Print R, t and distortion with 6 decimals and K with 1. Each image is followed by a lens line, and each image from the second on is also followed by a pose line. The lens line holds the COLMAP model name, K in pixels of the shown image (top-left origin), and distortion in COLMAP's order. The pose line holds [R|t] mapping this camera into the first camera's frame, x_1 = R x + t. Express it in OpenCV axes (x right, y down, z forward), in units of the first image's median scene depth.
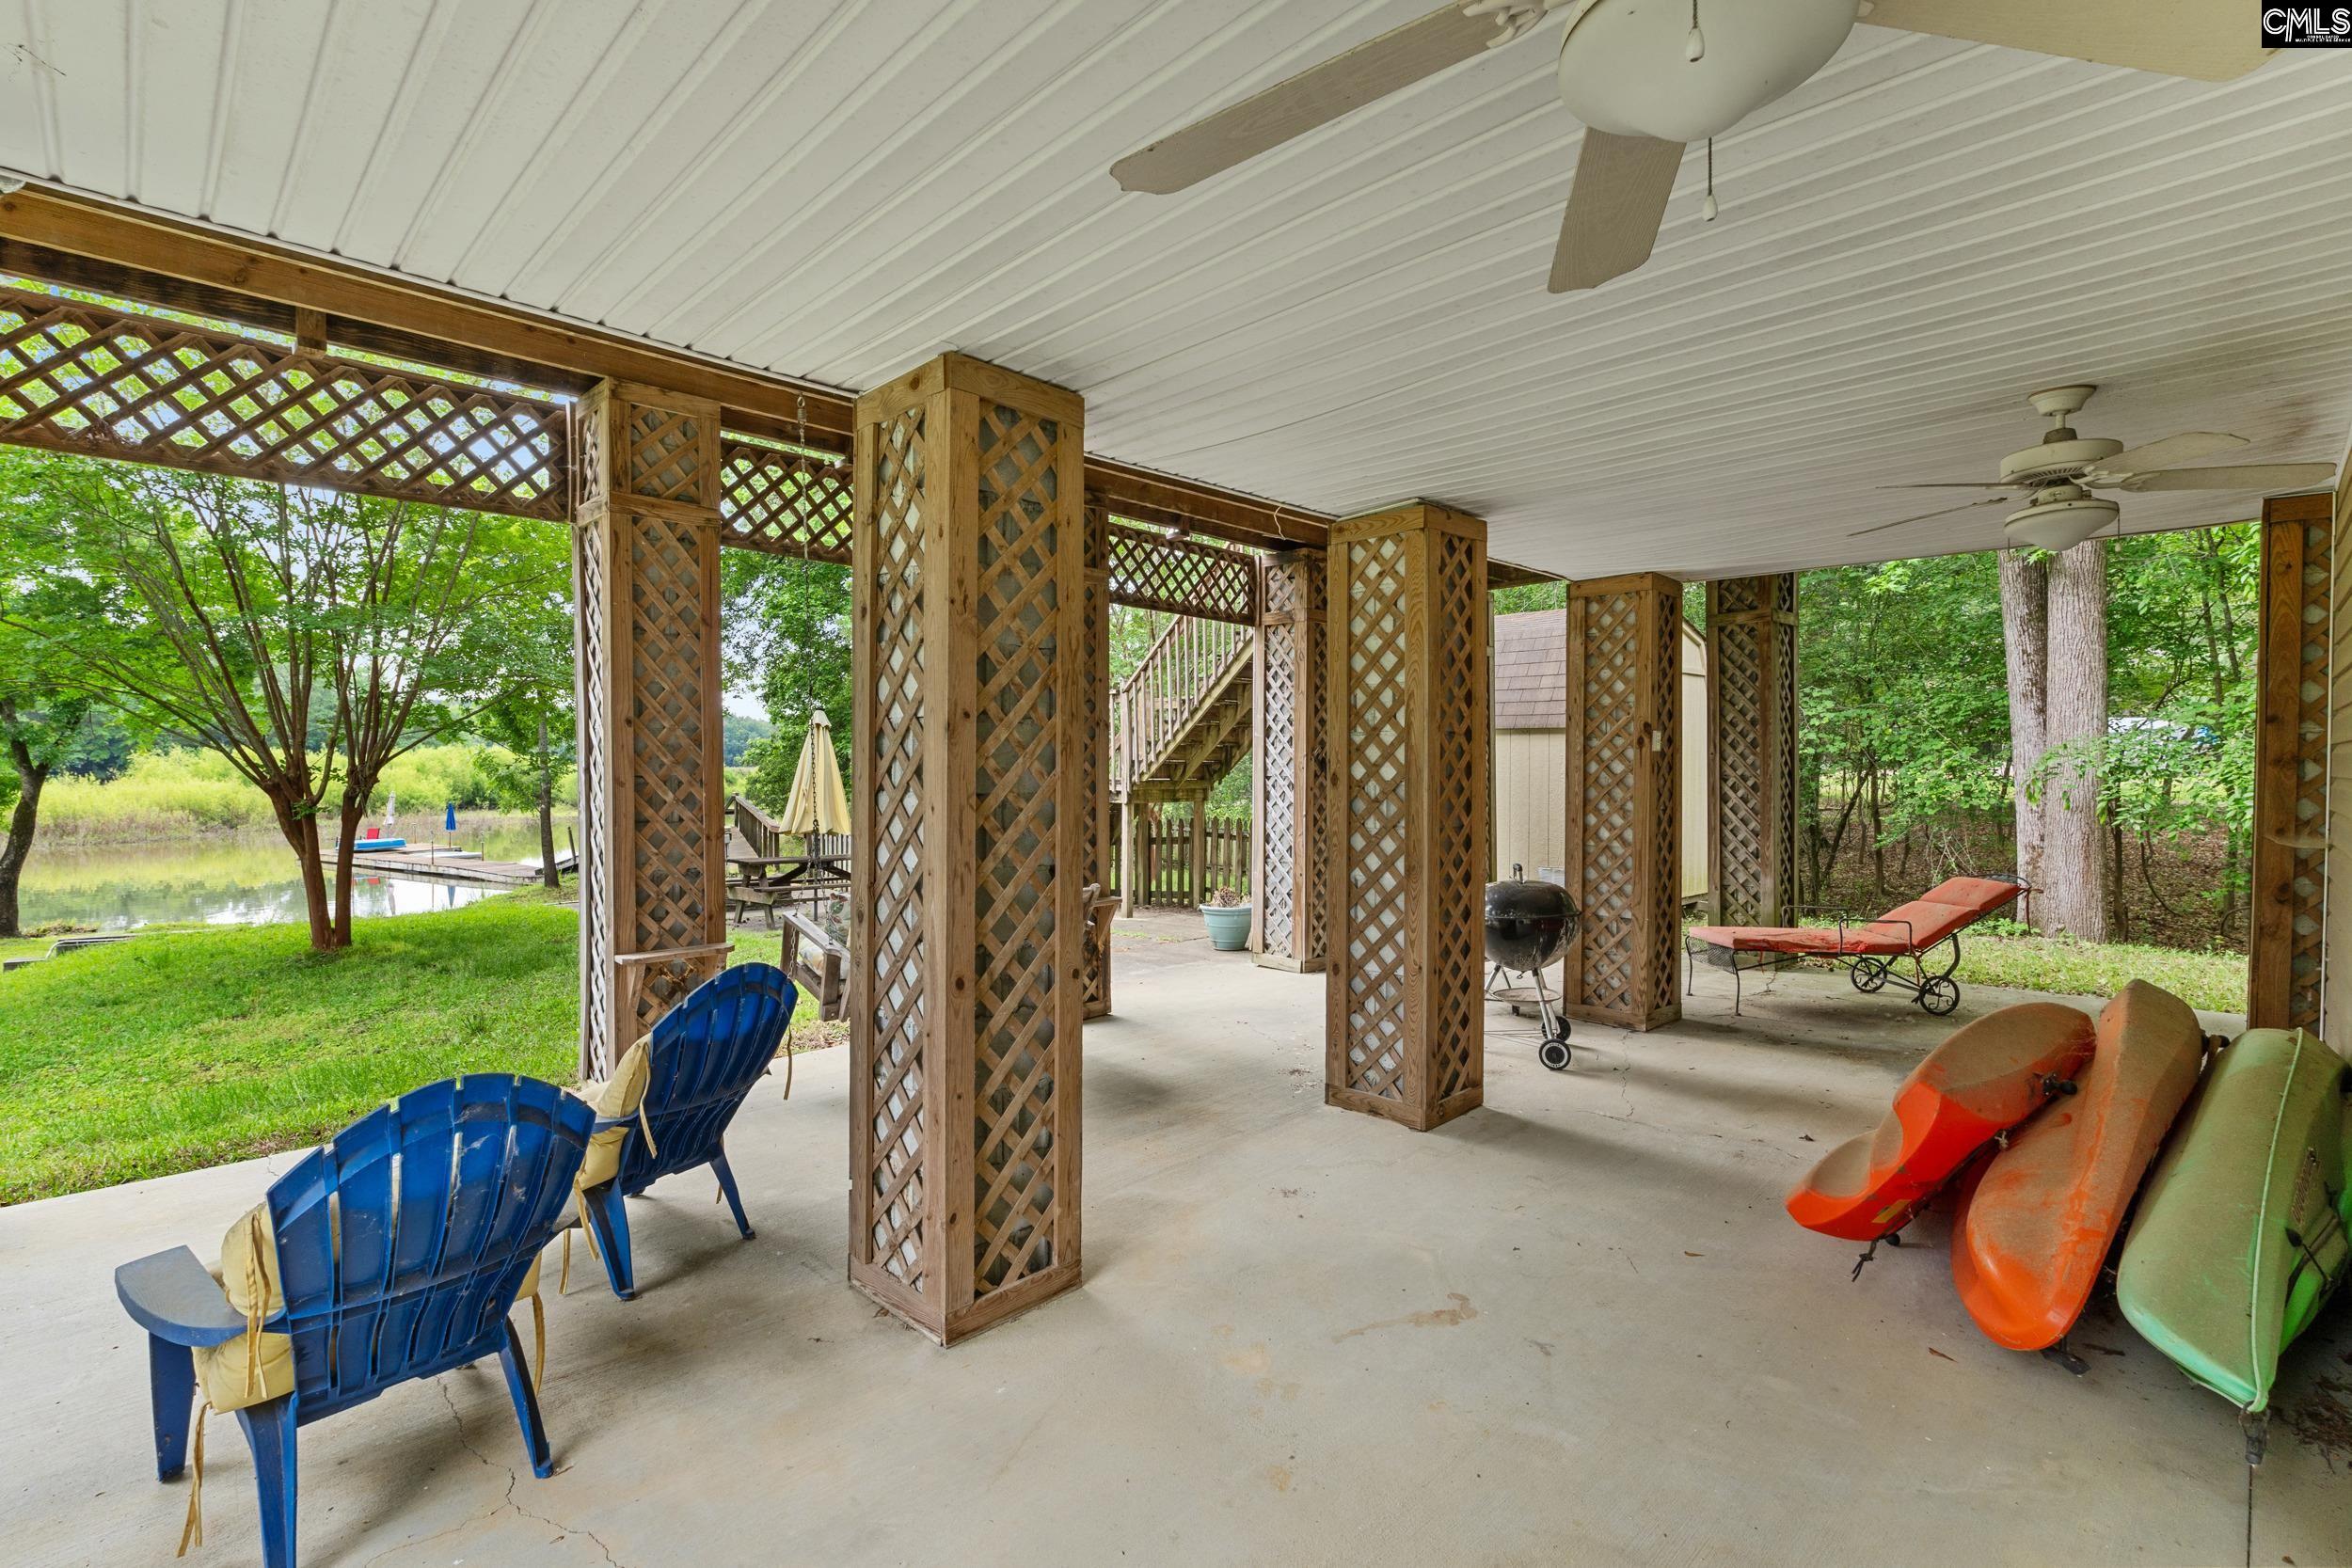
lens RADIAL K [[1085.3, 0, 1173.6], [0, 1085.3, 787.1], [0, 0, 1]] dist [-0.000480, -0.000657]
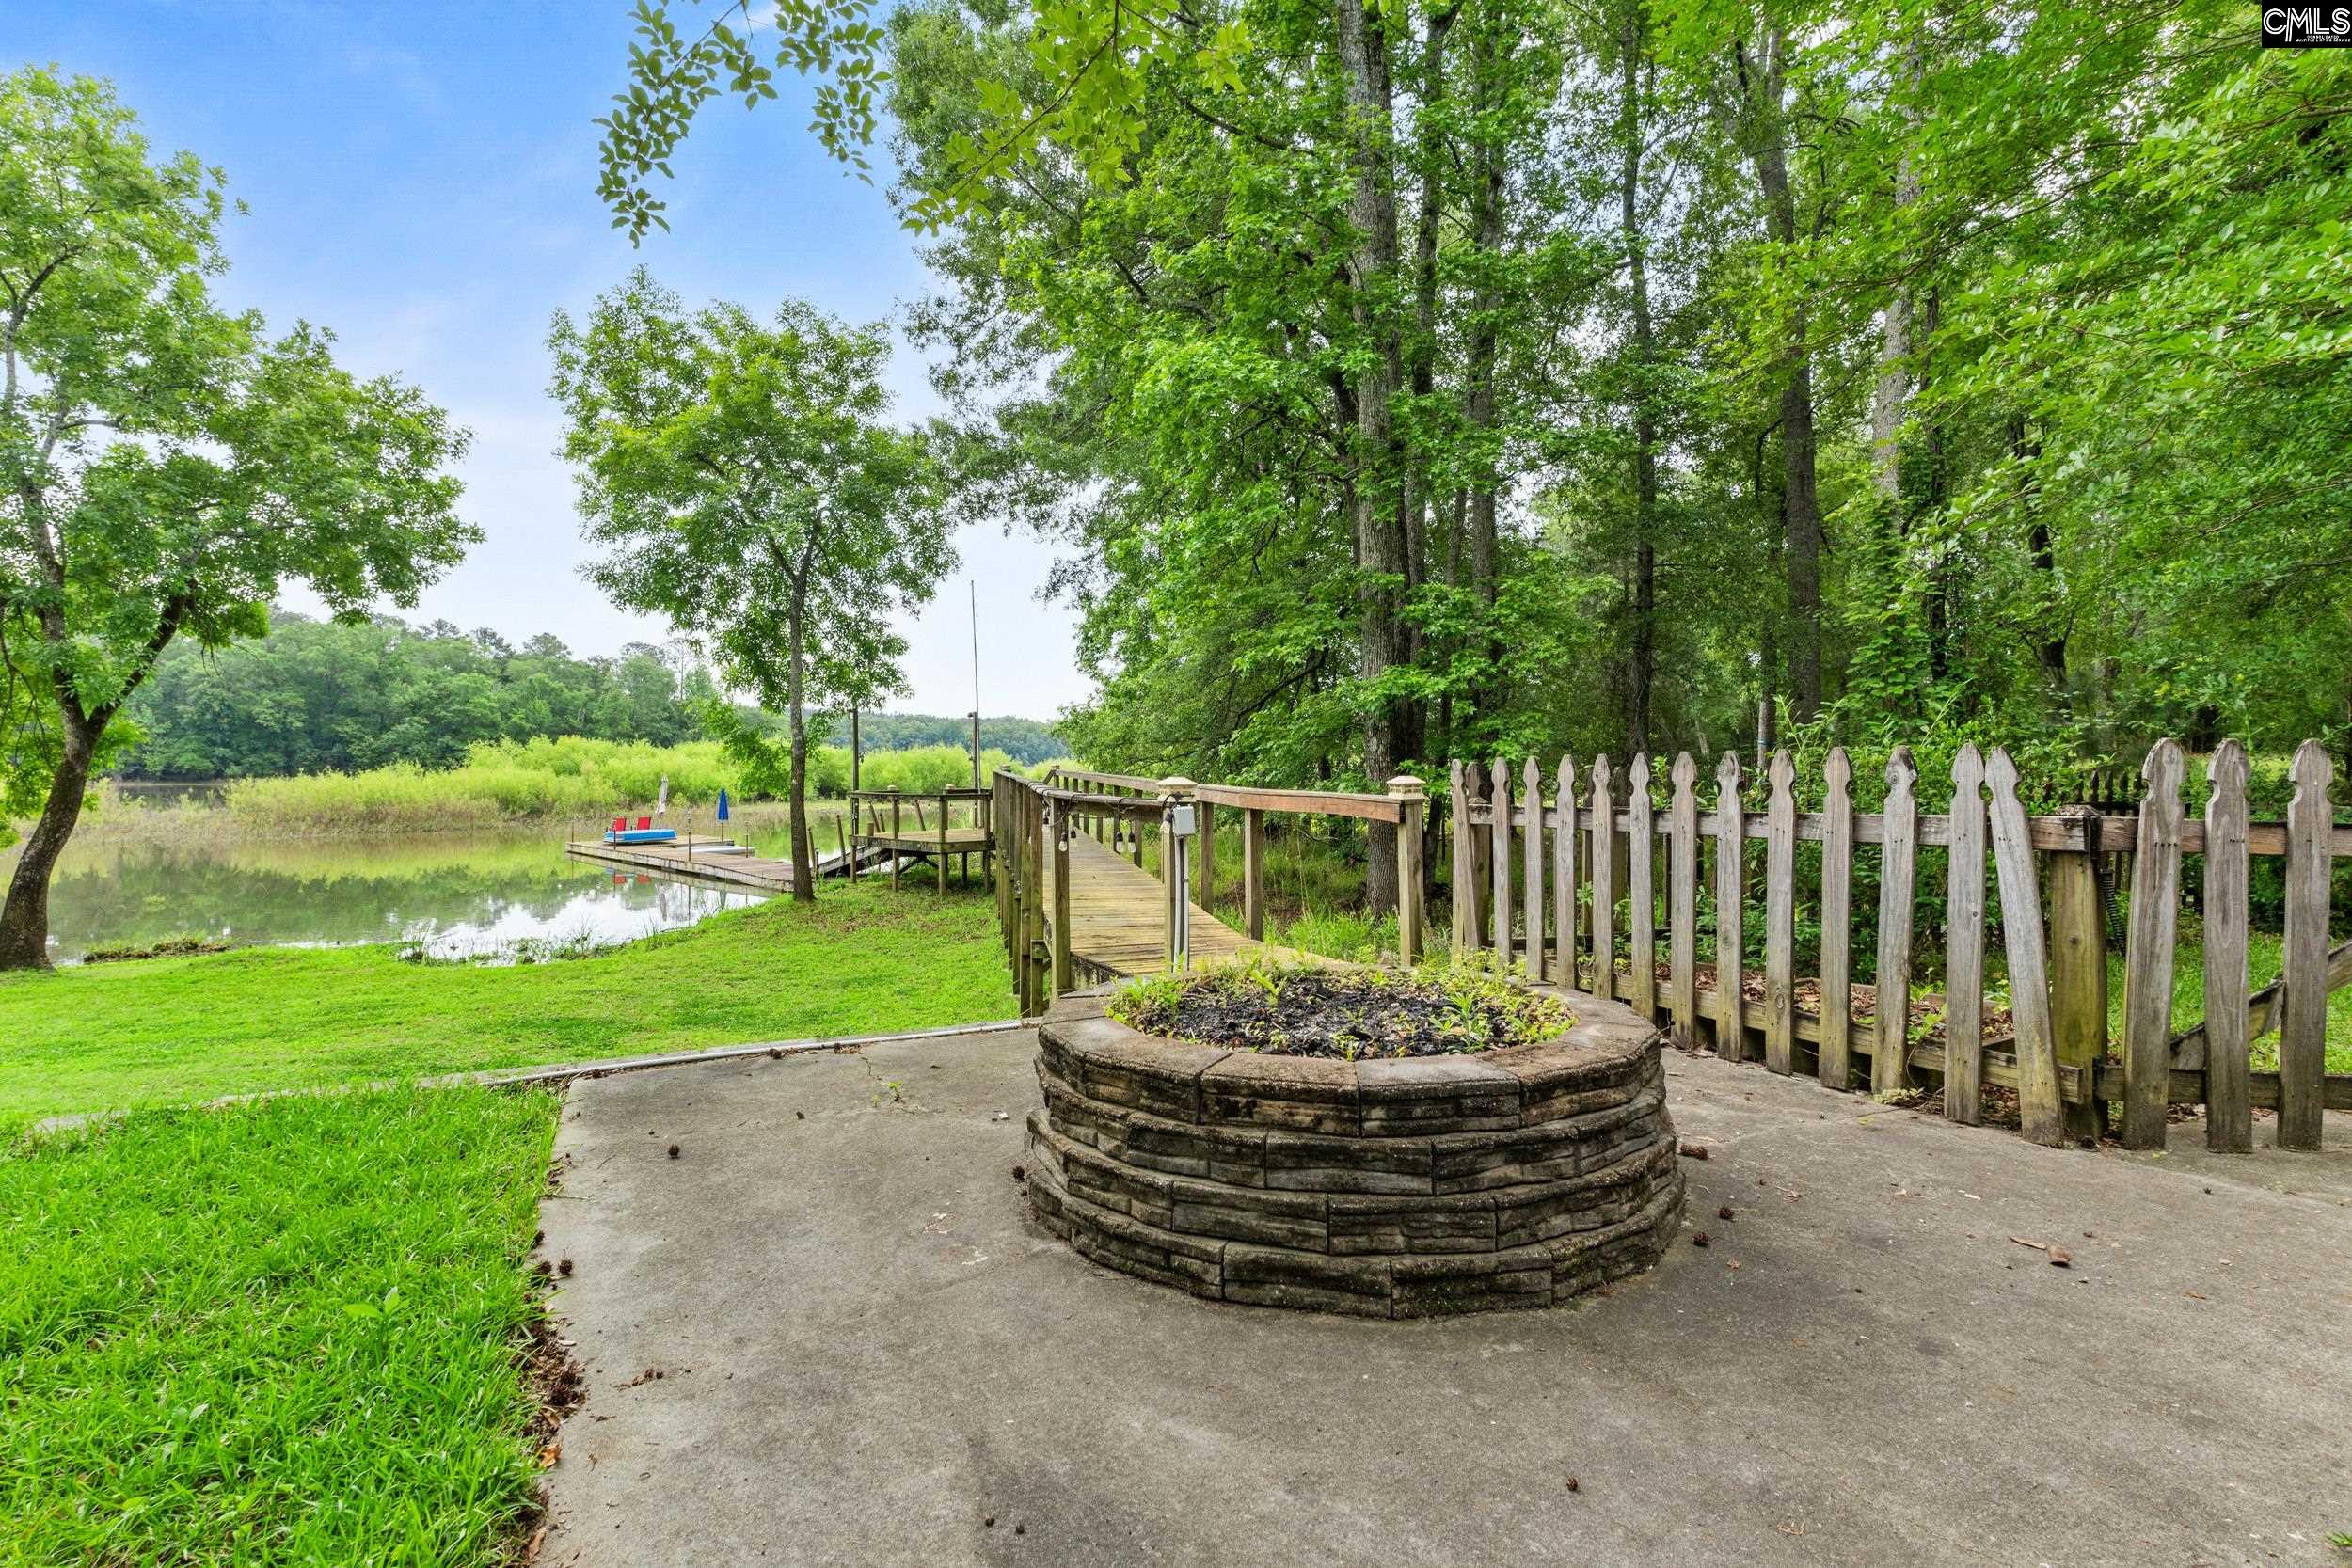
lens RADIAL K [[1085.3, 0, 1178.1], [0, 1085.3, 782.8], [0, 0, 1]] dist [-0.000480, -0.000657]
pose [[0.972669, -0.000541, -0.232193, -0.144889], [-0.000583, 0.999988, -0.004771, 0.016778], [0.232193, 0.004776, 0.972658, 0.301268]]
